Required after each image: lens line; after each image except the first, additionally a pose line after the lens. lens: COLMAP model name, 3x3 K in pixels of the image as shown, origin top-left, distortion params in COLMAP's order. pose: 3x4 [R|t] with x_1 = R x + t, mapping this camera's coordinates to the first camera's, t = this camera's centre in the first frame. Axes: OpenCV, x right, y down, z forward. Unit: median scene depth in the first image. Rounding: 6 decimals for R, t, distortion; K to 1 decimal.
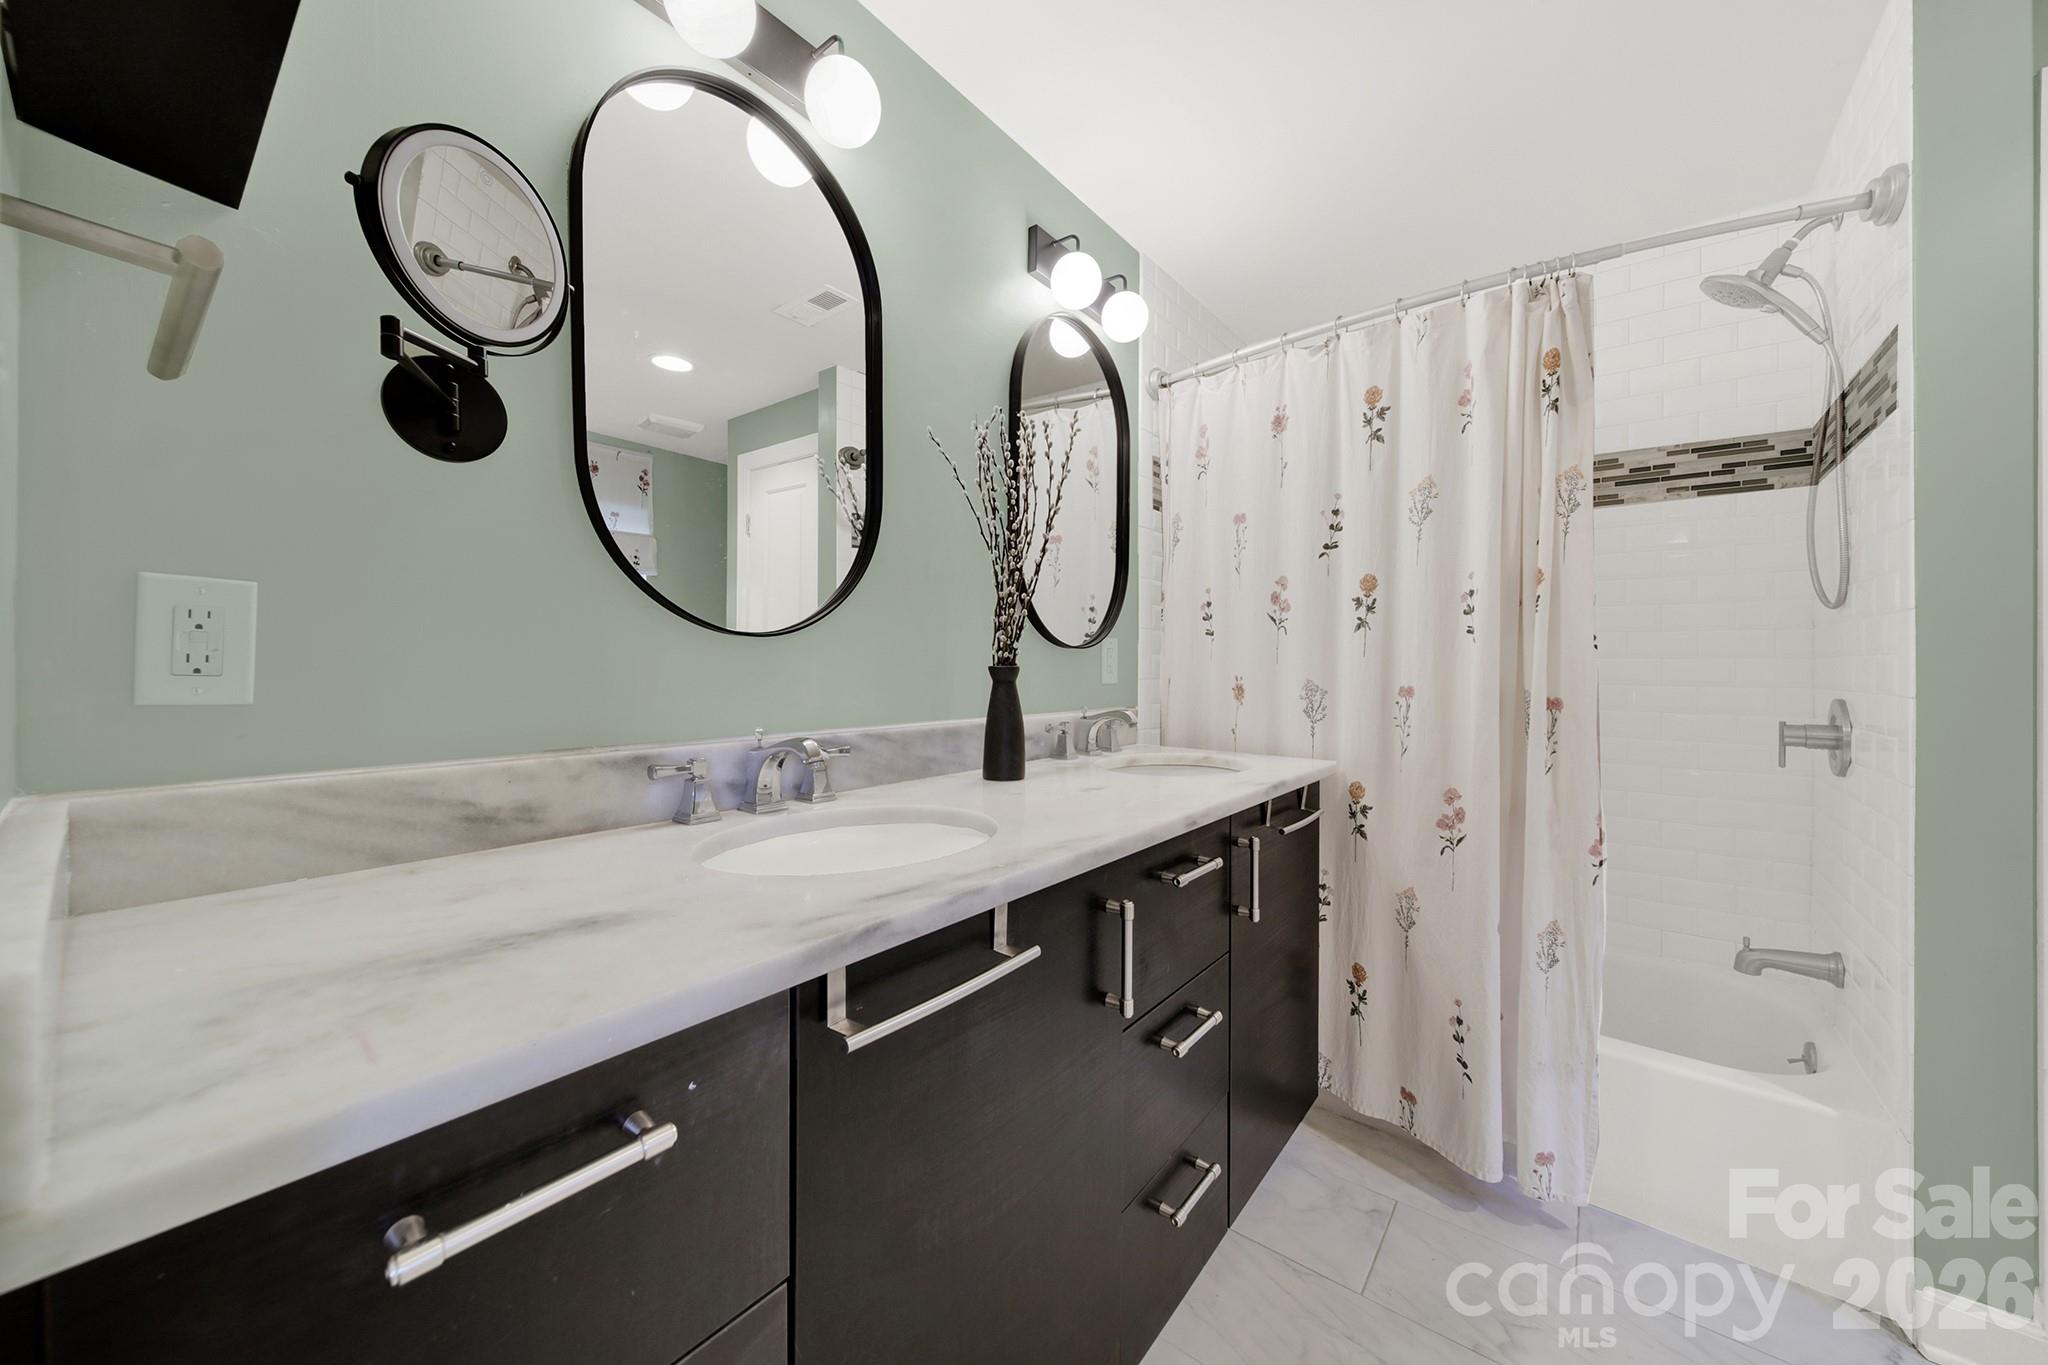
lens RADIAL K [[736.0, 0, 1025.5], [0, 736.0, 669.5], [0, 0, 1]] dist [-0.002567, -0.000067]
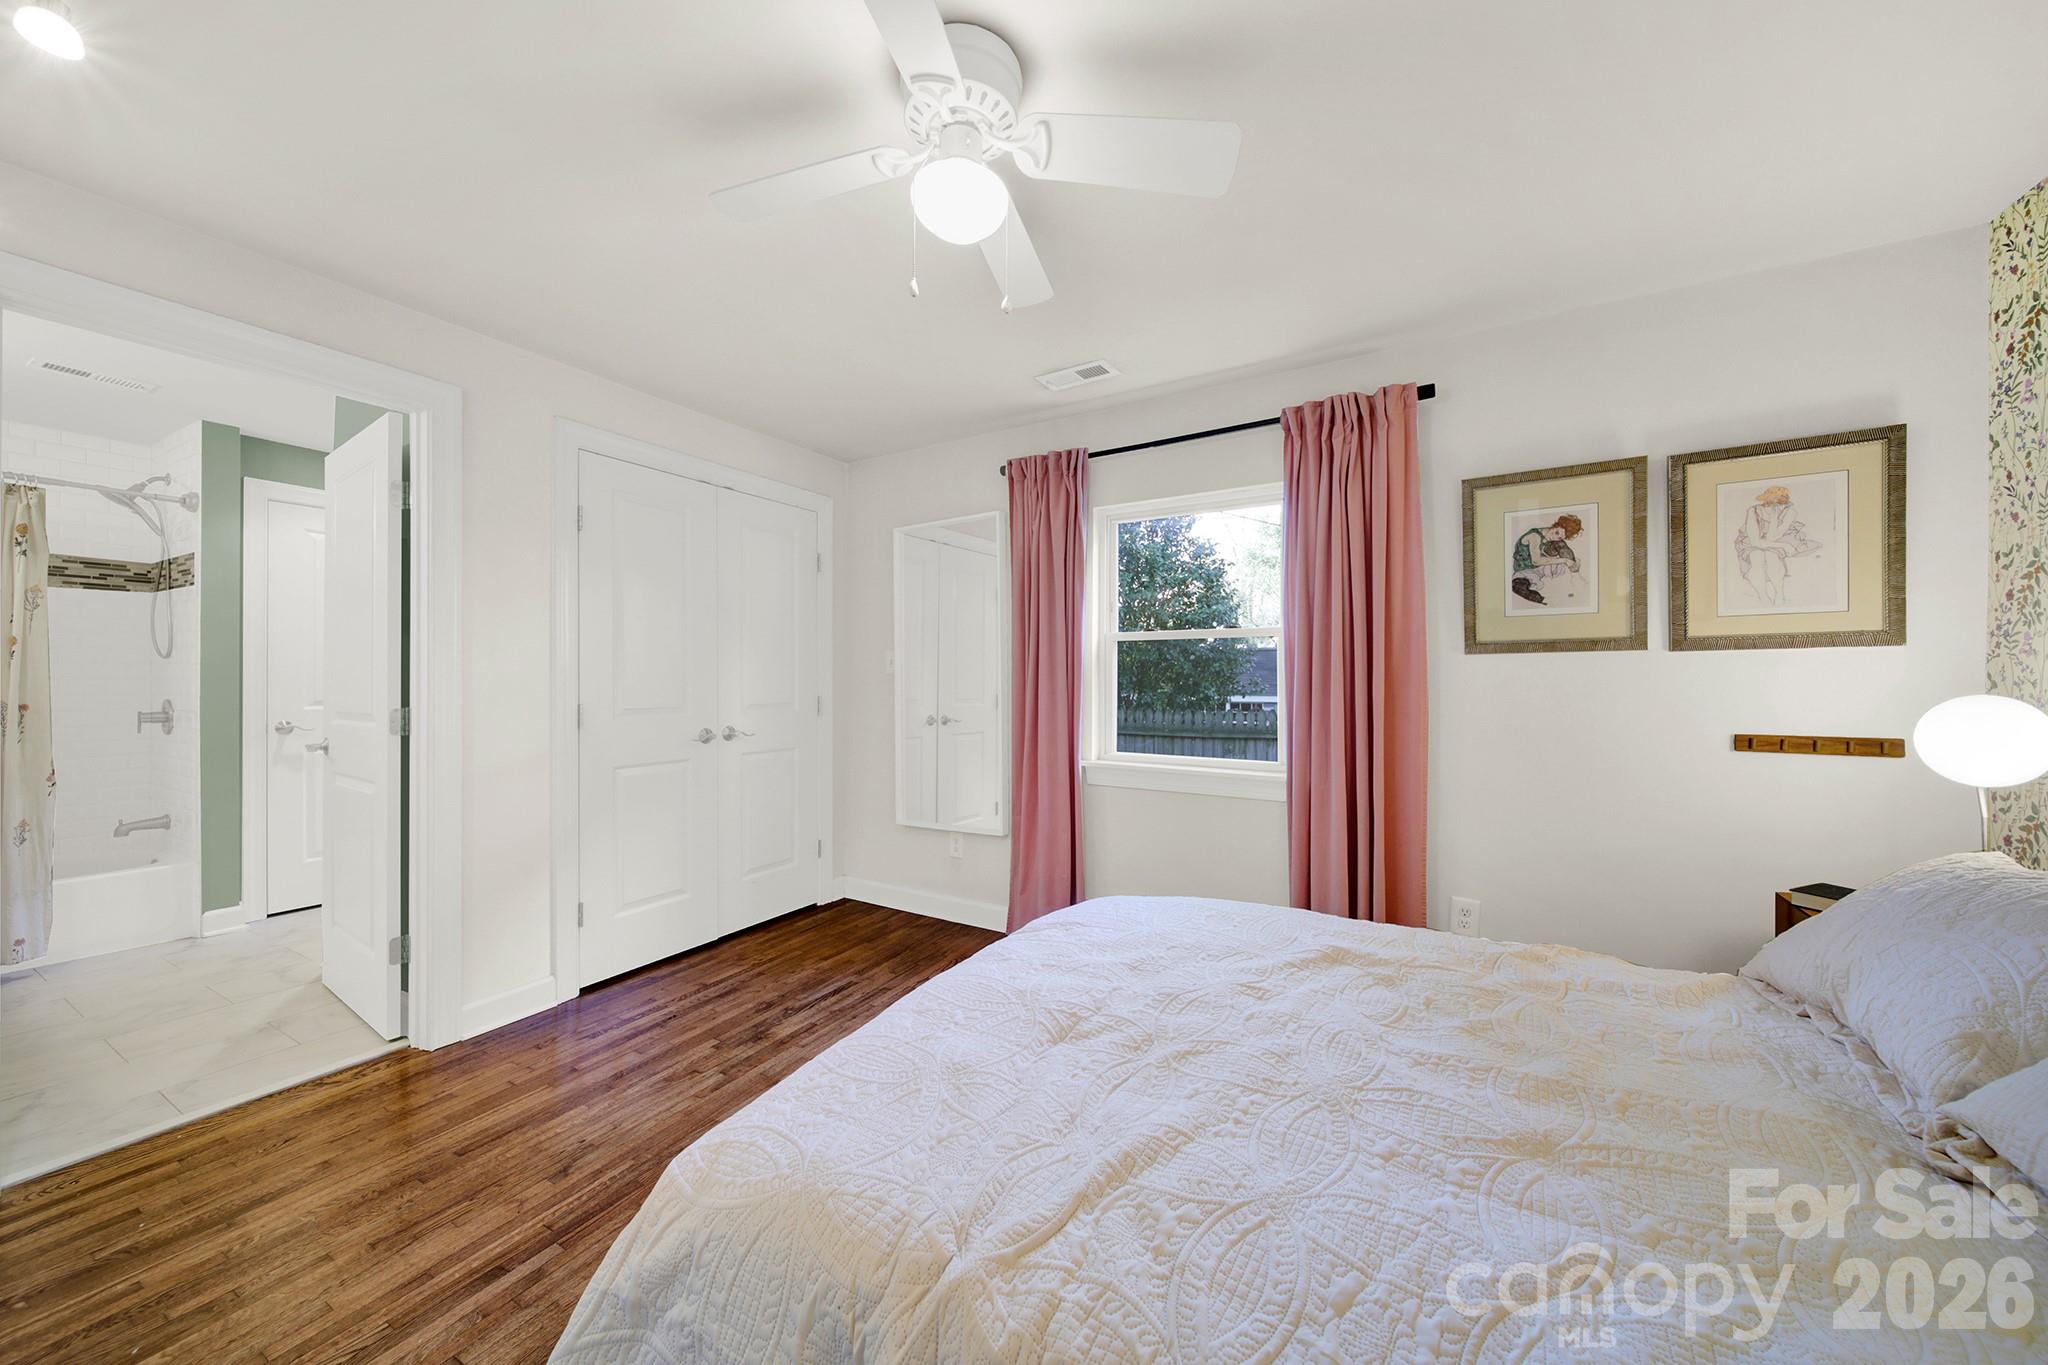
lens RADIAL K [[736.0, 0, 1021.9], [0, 736.0, 674.8], [0, 0, 1]] dist [-0.002567, -0.000067]
pose [[-0.156092, -0.001741, 0.987741, -1.581257], [-0.003073, 0.999994, 0.001277, -0.048547], [-0.987738, -0.002836, -0.156097, -1.284452]]
